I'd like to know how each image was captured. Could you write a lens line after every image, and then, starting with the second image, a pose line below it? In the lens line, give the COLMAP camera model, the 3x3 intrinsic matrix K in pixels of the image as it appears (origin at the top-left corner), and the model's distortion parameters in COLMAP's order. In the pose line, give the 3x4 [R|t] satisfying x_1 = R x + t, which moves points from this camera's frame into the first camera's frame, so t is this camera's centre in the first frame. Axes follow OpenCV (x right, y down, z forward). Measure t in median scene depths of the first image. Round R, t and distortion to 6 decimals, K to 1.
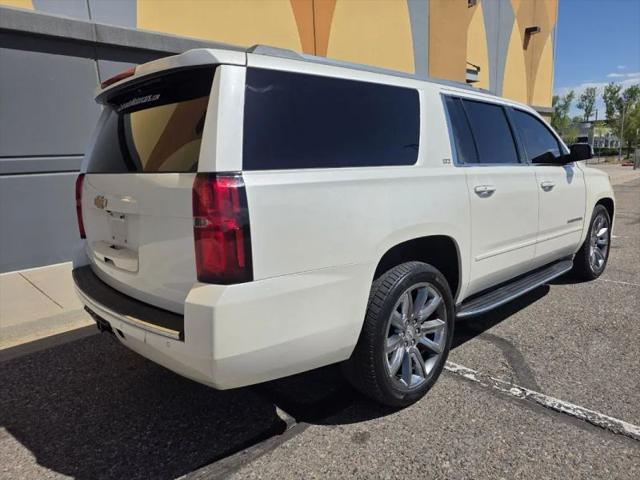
lens RADIAL K [[439.3, 0, 320.0], [0, 439.3, 240.0], [0, 0, 1]] dist [0.054965, -0.038963]
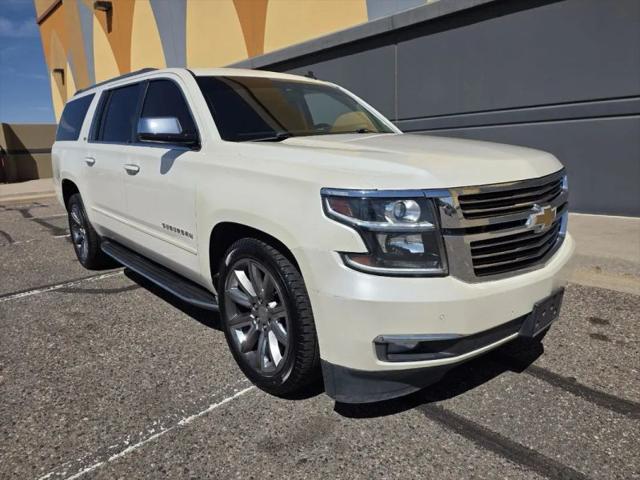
lens RADIAL K [[439.3, 0, 320.0], [0, 439.3, 240.0], [0, 0, 1]] dist [0.054965, -0.038963]
pose [[-0.046633, 0.258953, -0.964763, 1.850316], [-0.140683, 0.954485, 0.262995, -0.364323], [0.988956, 0.147990, -0.008080, 1.856559]]
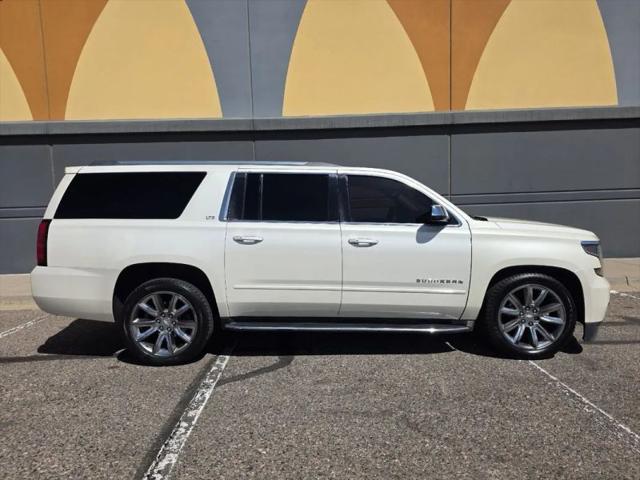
lens RADIAL K [[439.3, 0, 320.0], [0, 439.3, 240.0], [0, 0, 1]] dist [0.054965, -0.038963]
pose [[0.724653, 0.080637, -0.684380, 1.577682], [-0.135841, 0.990359, -0.027145, -0.111287], [0.675593, 0.112637, 0.728620, 0.156323]]
